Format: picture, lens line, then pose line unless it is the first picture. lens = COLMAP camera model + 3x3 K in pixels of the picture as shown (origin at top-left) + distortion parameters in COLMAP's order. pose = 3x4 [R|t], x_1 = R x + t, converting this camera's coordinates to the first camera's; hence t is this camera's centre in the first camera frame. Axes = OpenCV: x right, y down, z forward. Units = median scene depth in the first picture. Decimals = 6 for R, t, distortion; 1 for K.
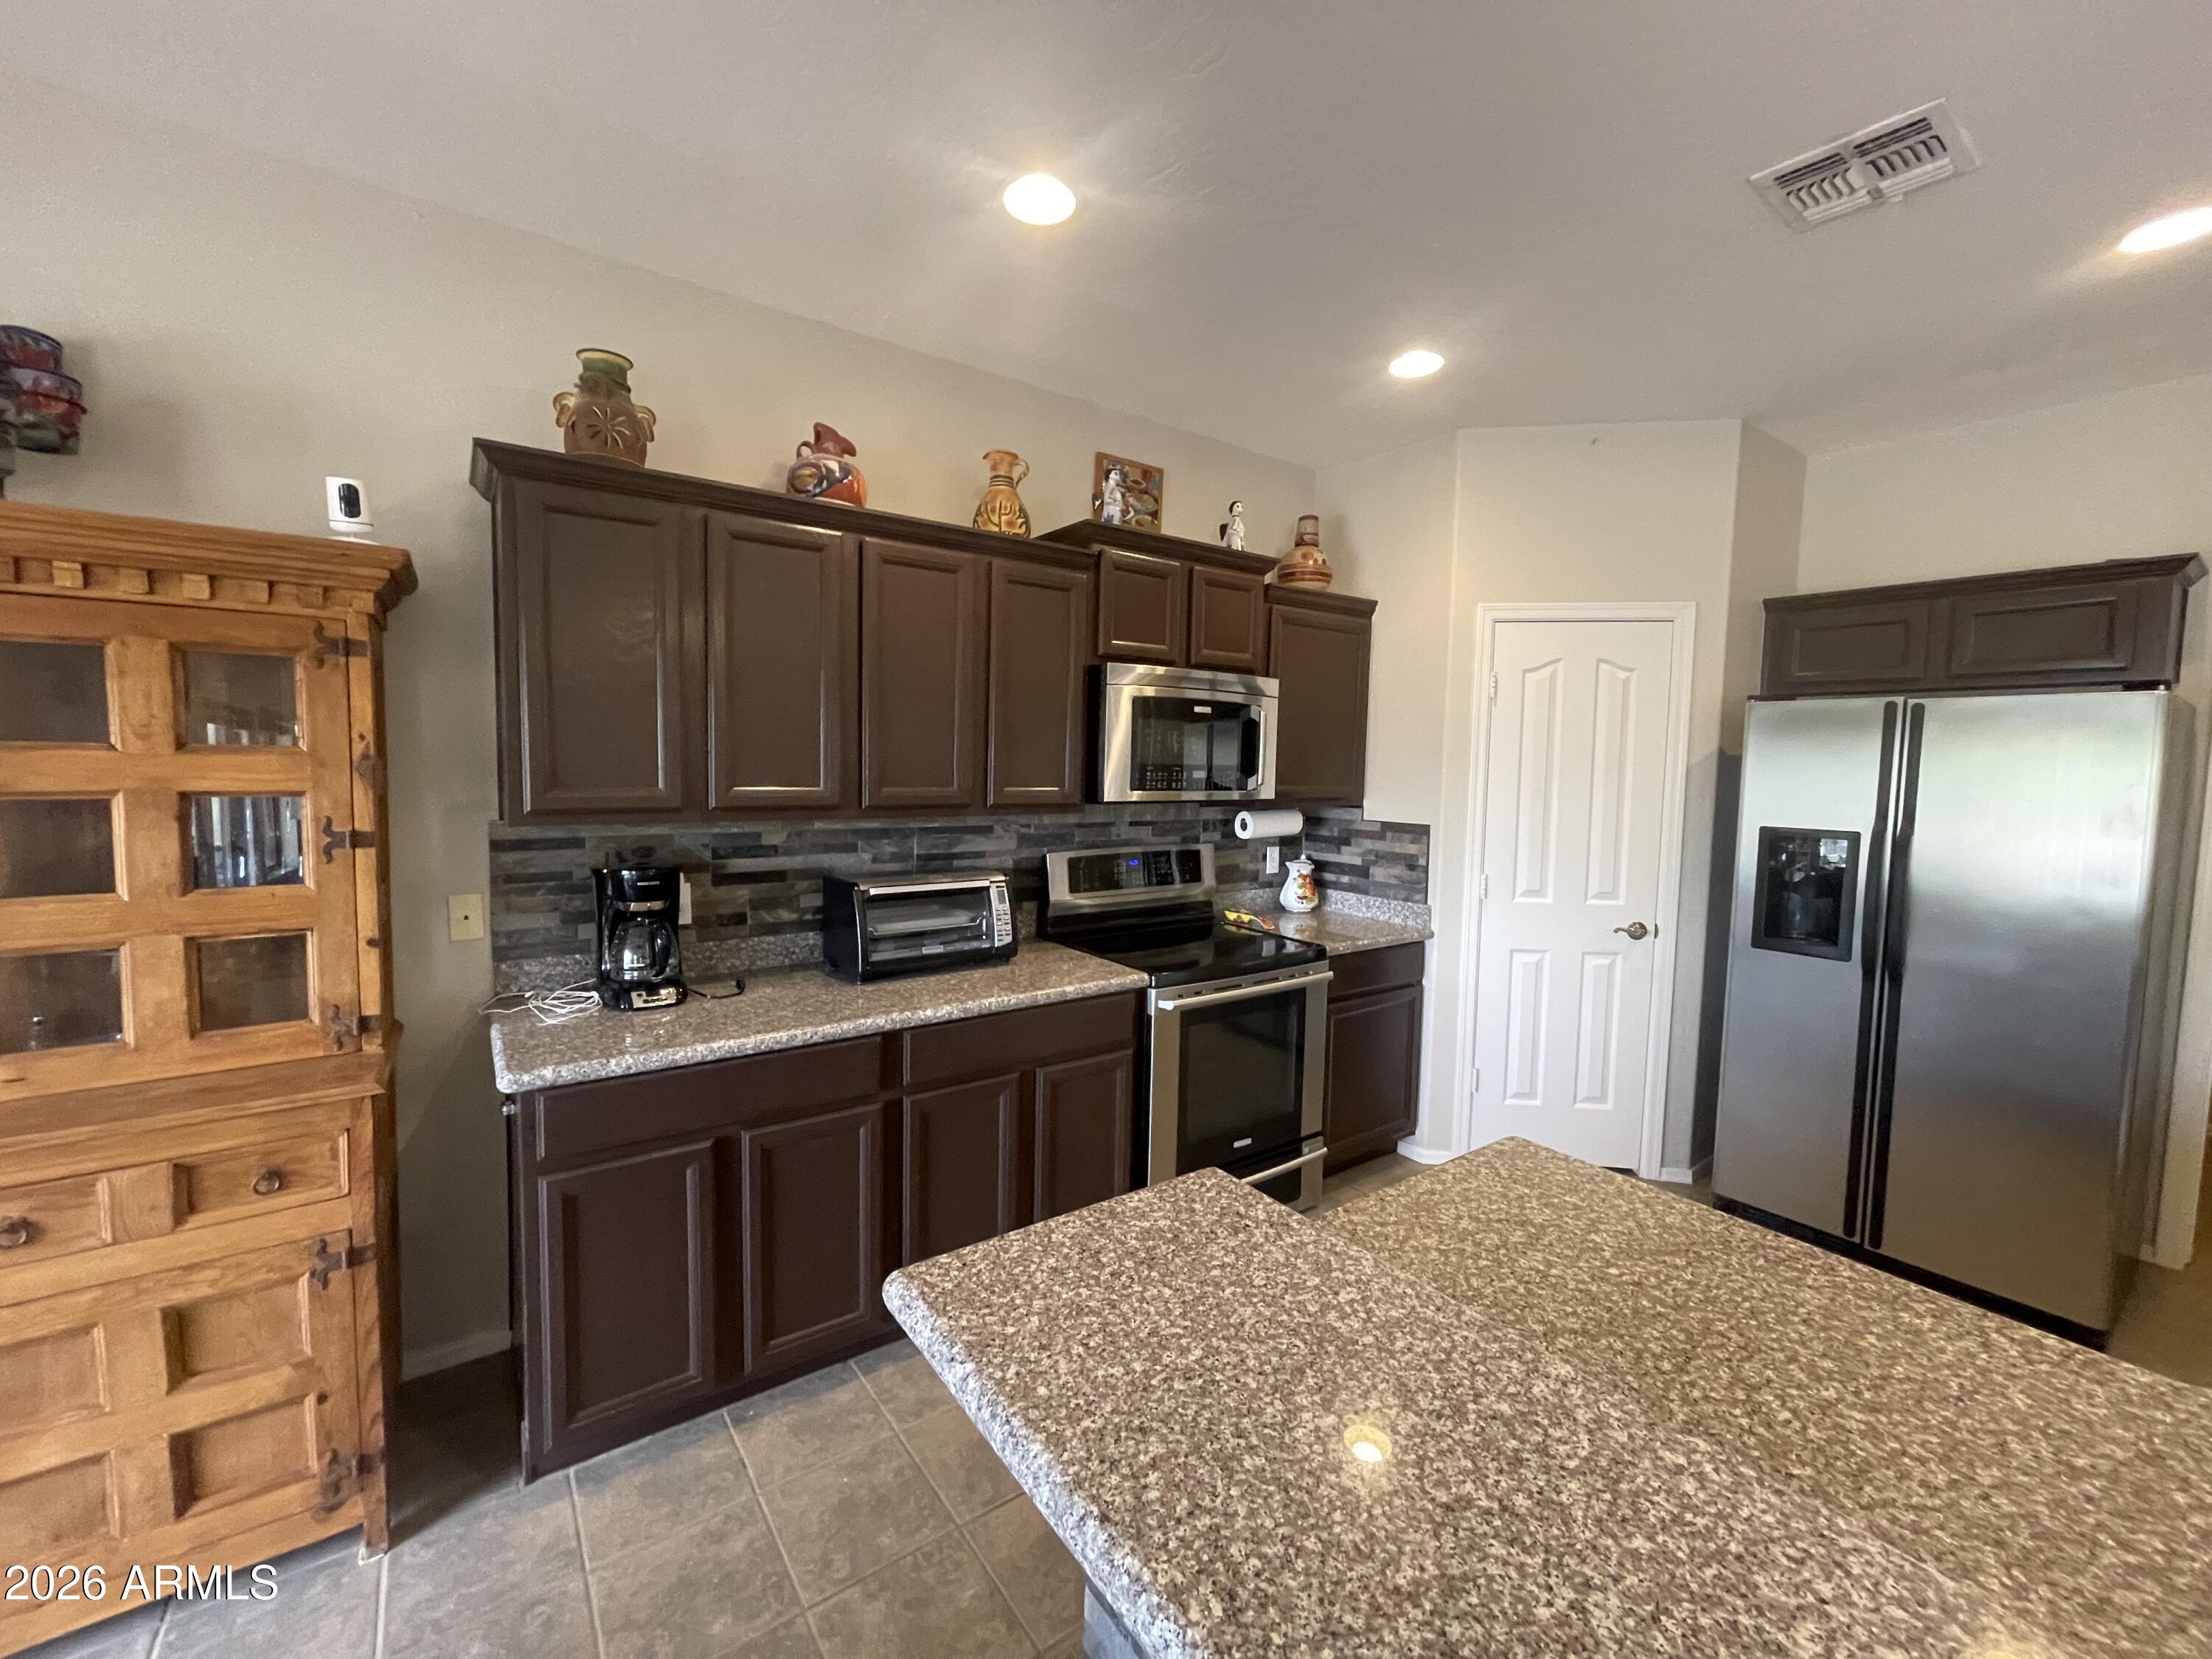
lens RADIAL K [[889.3, 0, 1099.4], [0, 889.3, 821.8], [0, 0, 1]] dist [-0.000375, 0.000067]
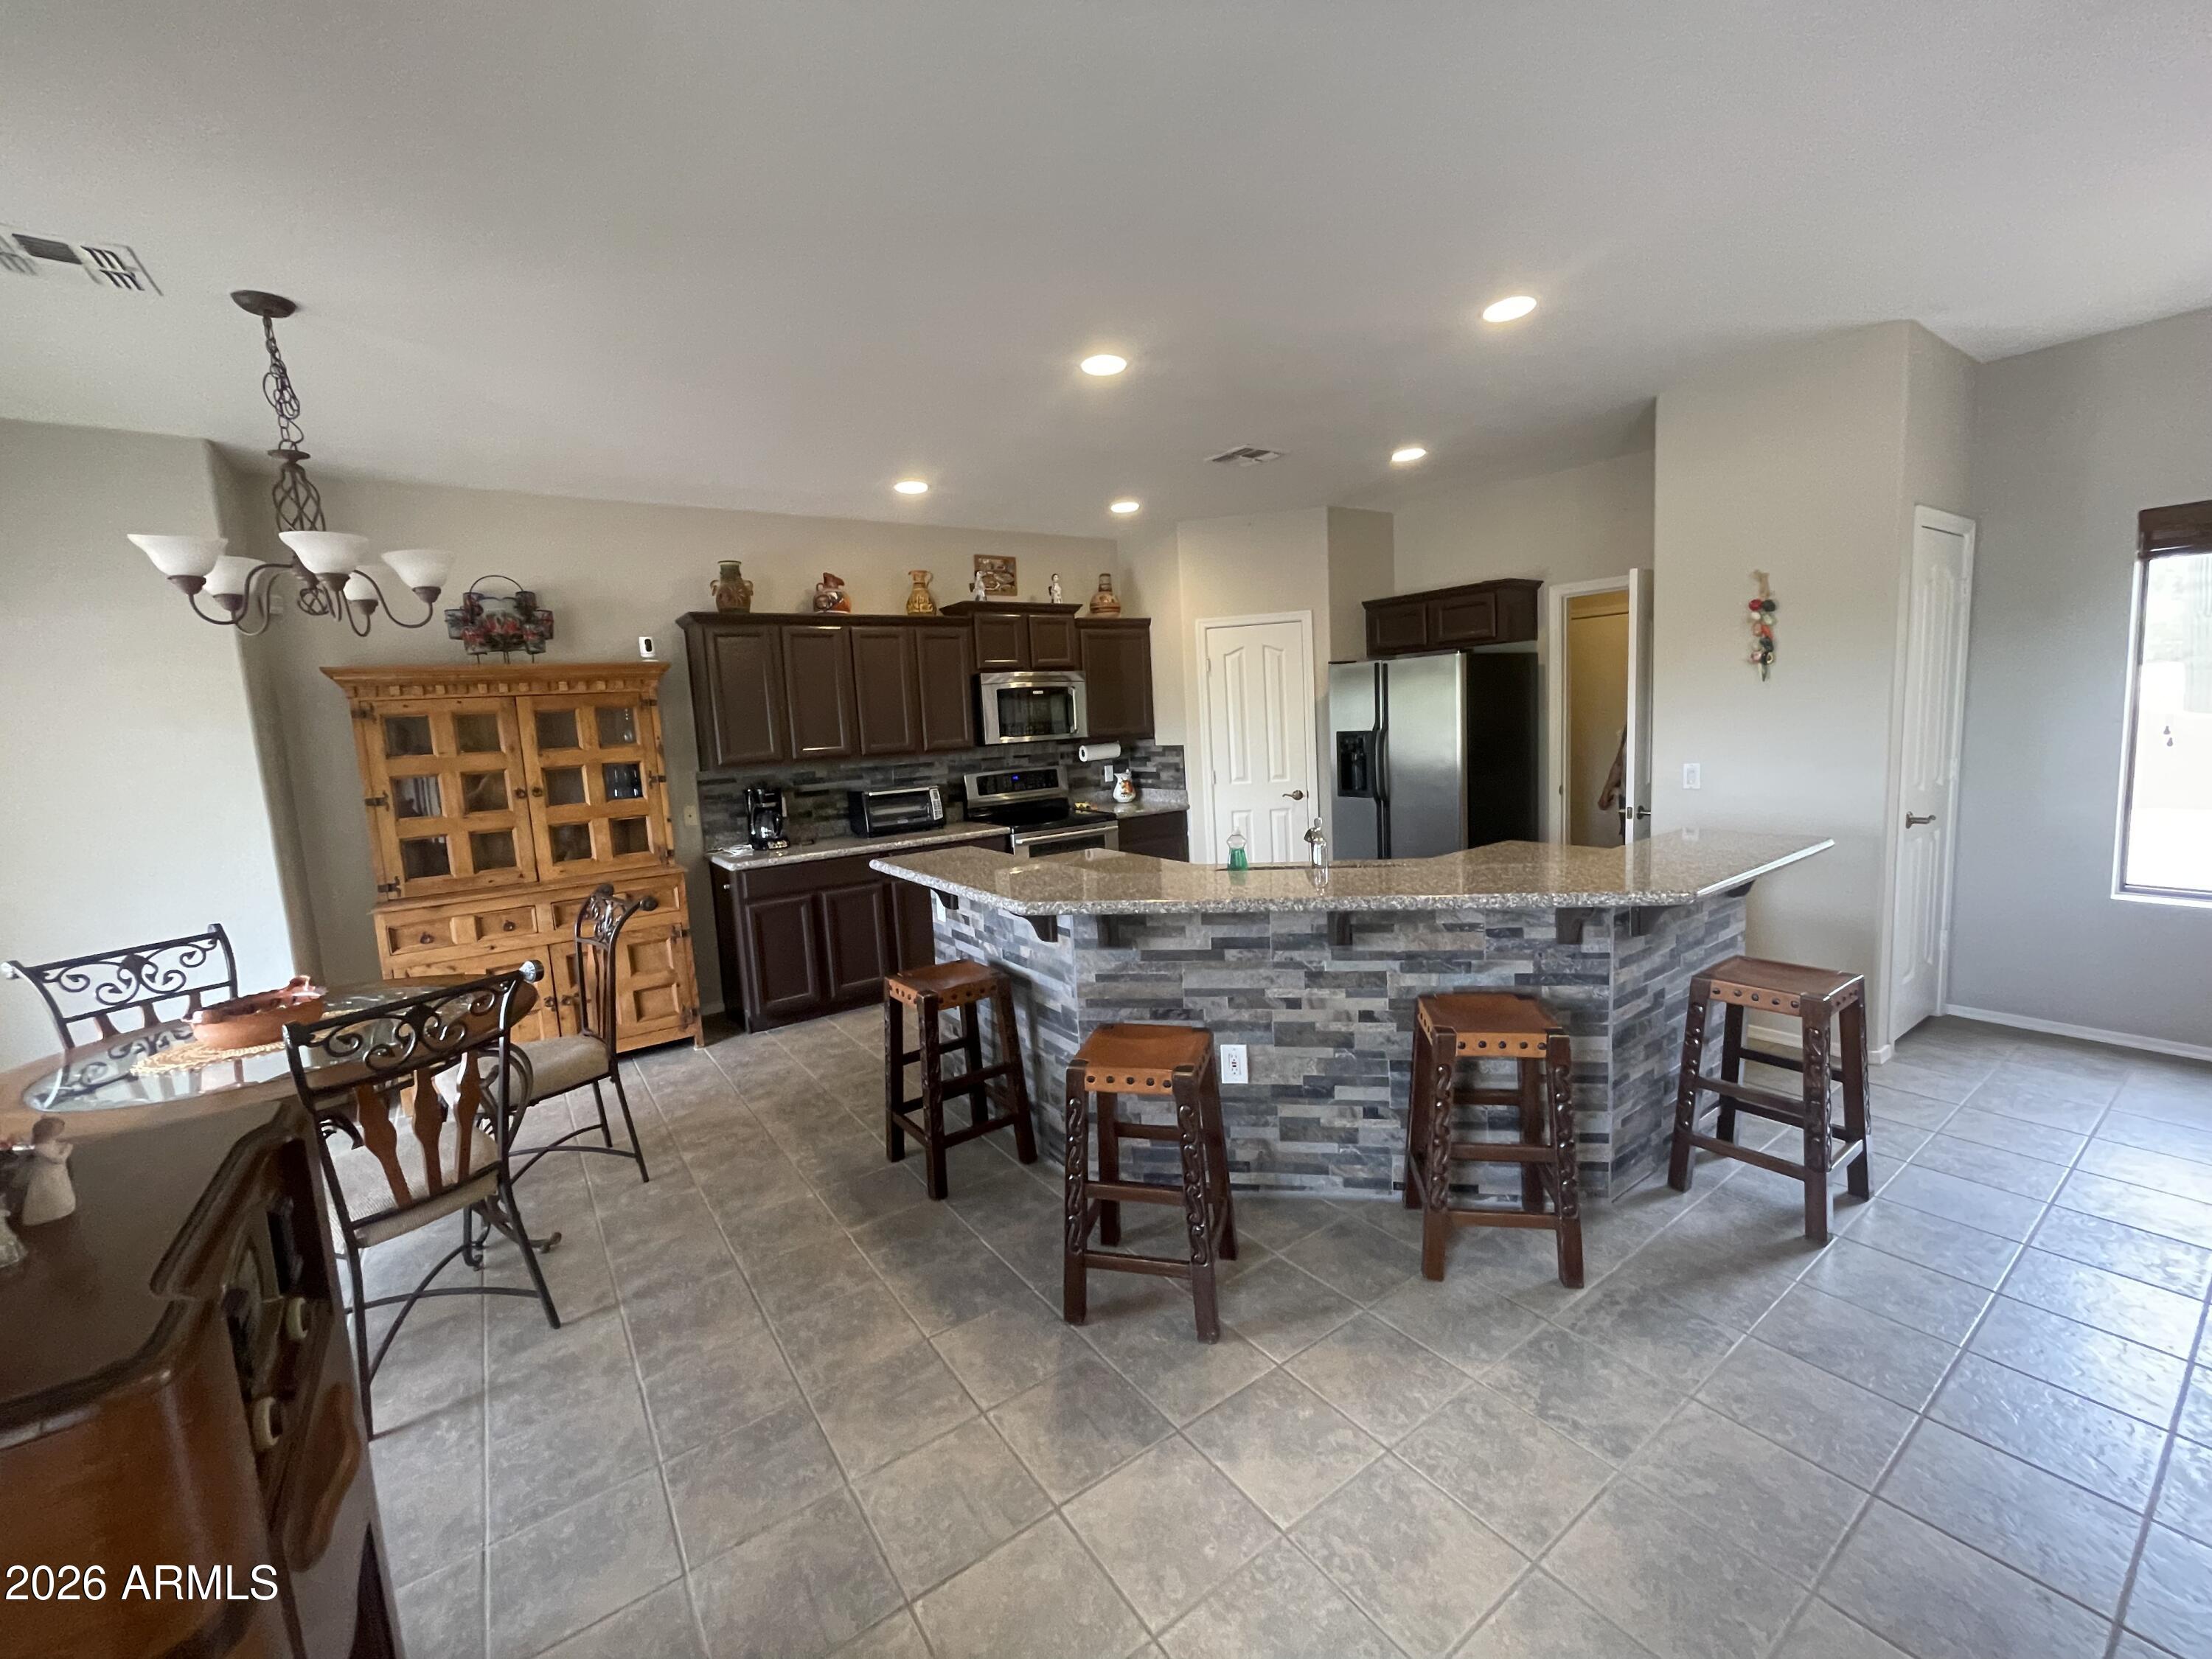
lens RADIAL K [[889.3, 0, 1109.8], [0, 889.3, 822.0], [0, 0, 1]] dist [-0.000375, 0.000067]
pose [[0.997022, -0.075576, -0.015356, 0.301005], [0.076197, 0.996080, 0.044927, 0.082189], [0.011900, -0.045963, 0.998872, -0.983653]]
